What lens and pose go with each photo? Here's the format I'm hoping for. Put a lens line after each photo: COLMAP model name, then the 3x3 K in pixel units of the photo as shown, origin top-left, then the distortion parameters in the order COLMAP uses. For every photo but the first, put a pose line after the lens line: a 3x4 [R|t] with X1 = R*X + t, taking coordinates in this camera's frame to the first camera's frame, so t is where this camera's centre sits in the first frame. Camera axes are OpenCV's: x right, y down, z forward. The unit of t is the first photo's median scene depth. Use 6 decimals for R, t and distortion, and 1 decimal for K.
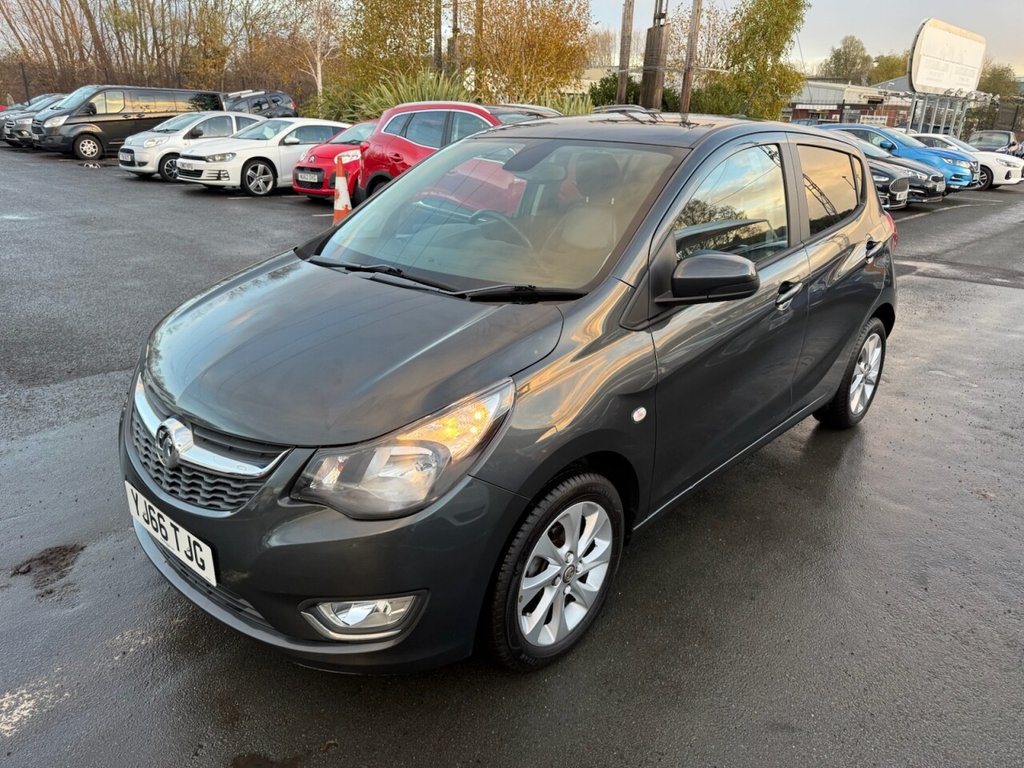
lens RADIAL K [[728.2, 0, 519.2], [0, 728.2, 388.0], [0, 0, 1]] dist [0.016280, -0.019182]
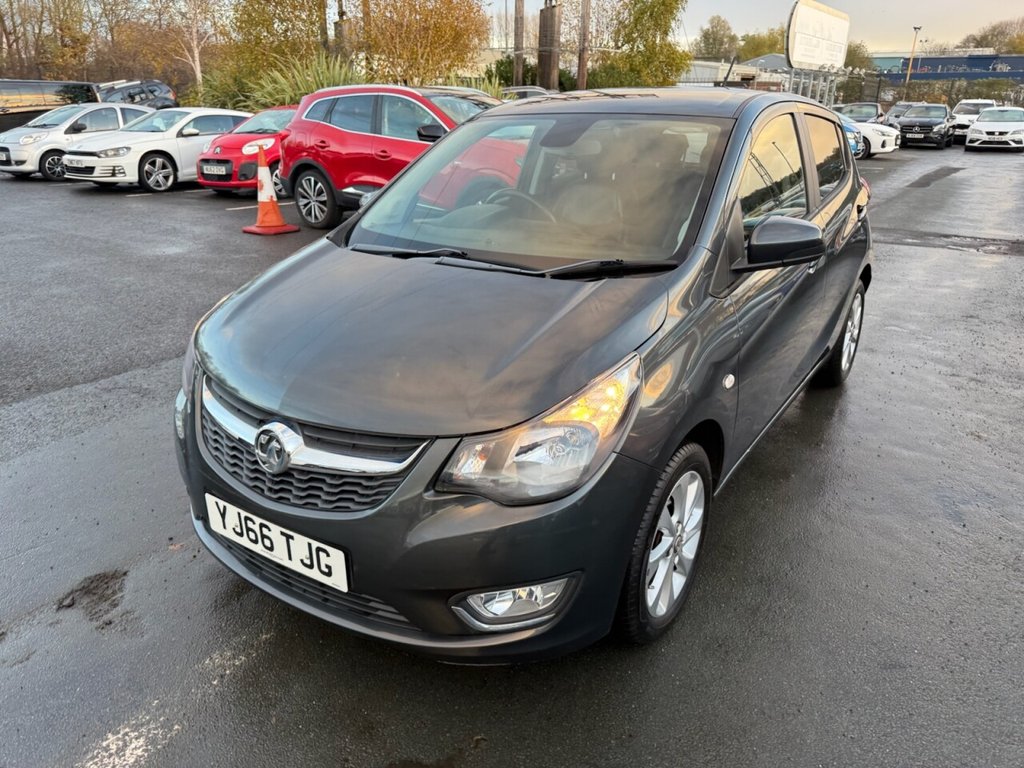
lens RADIAL K [[728.2, 0, 514.2], [0, 728.2, 387.1], [0, 0, 1]] dist [0.016280, -0.019182]
pose [[0.988985, -0.075716, 0.127184, -0.138847], [0.073449, 0.997047, 0.022431, 0.000001], [-0.128507, -0.012843, 0.991625, 0.015336]]
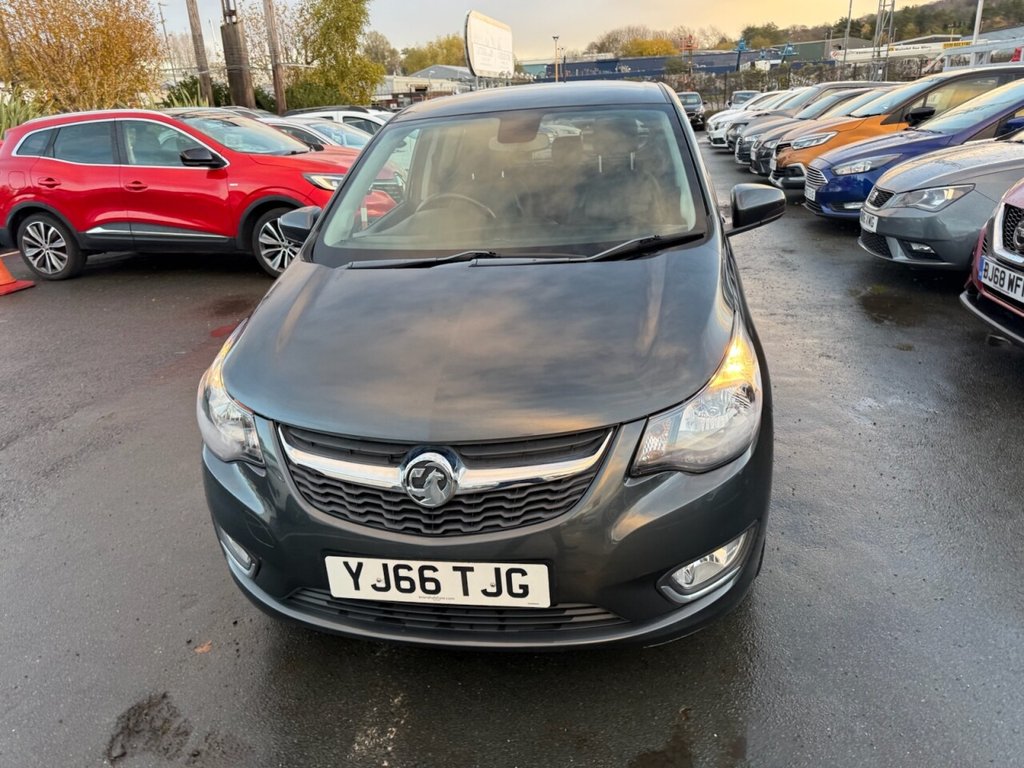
lens RADIAL K [[728.2, 0, 513.8], [0, 728.2, 378.7], [0, 0, 1]] dist [0.016280, -0.019182]
pose [[0.842915, -0.257425, 0.472469, -0.372580], [0.261647, 0.963412, 0.058120, -0.029738], [-0.470144, 0.074630, 0.879429, 0.094798]]
